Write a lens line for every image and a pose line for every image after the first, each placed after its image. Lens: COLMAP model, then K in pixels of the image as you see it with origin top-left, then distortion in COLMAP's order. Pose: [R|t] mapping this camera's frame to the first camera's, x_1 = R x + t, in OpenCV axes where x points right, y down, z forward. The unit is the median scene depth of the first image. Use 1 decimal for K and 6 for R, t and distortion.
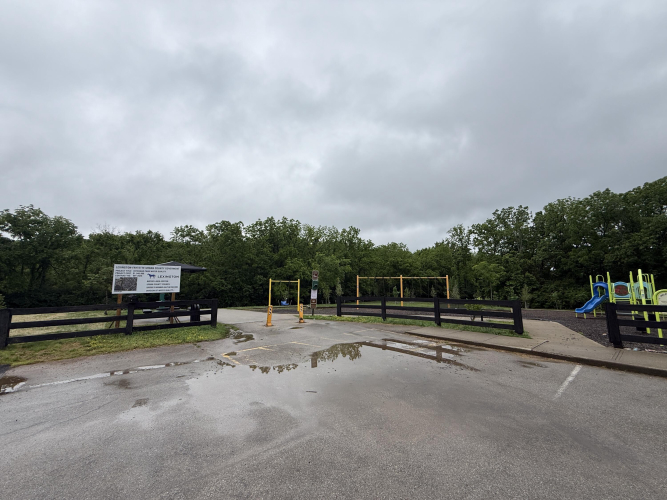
lens RADIAL K [[266.2, 0, 333.9], [0, 266.2, 251.3], [0, 0, 1]] dist [-0.000475, -0.000014]
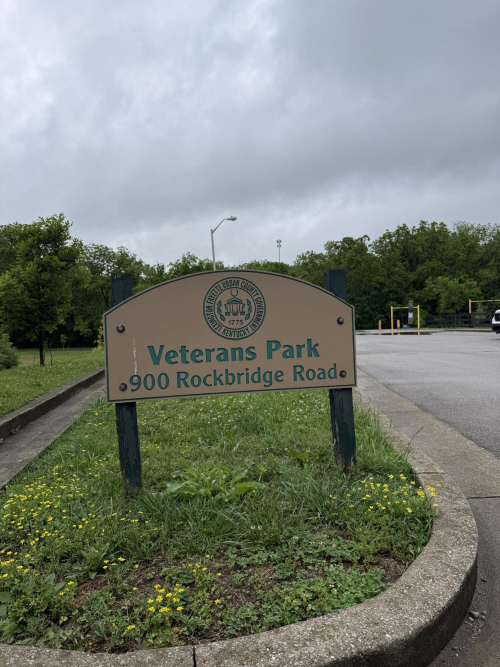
lens RADIAL K [[466.2, 0, 249.9], [0, 466.2, 333.6], [0, 0, 1]] dist [-0.000929, -0.000176]
pose [[0.821975, -0.011943, -0.569399, 0.159438], [0.103938, 0.986135, 0.129360, -0.039626], [0.559959, -0.165513, 0.811820, -0.380695]]
